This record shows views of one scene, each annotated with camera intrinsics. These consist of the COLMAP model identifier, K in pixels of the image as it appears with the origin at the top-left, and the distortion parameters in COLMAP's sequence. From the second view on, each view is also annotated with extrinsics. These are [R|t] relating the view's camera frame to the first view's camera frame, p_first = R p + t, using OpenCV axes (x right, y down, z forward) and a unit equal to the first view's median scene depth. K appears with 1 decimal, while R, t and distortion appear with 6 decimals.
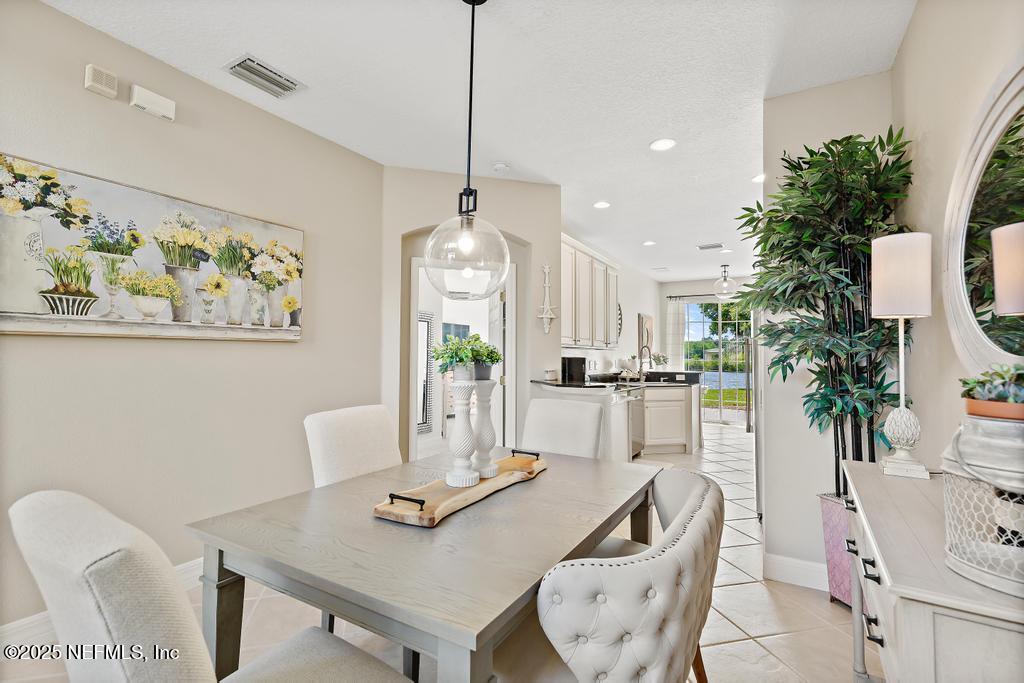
lens RADIAL K [[469.4, 0, 509.3], [0, 469.4, 345.8], [0, 0, 1]] dist [0.006994, -0.001055]
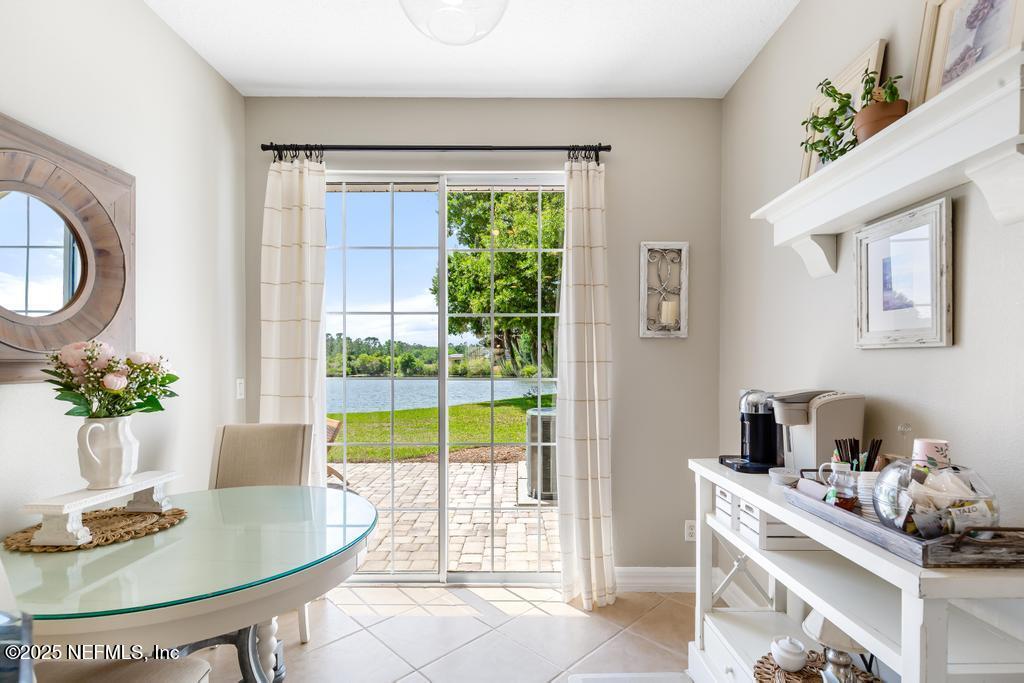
lens RADIAL K [[469.4, 0, 540.4], [0, 469.4, 350.7], [0, 0, 1]] dist [0.006994, -0.001055]
pose [[0.830421, 0.007844, 0.557081, 0.430767], [-0.007150, 0.999969, -0.003422, 0.019520], [-0.557090, -0.001141, 0.830451, 0.924635]]
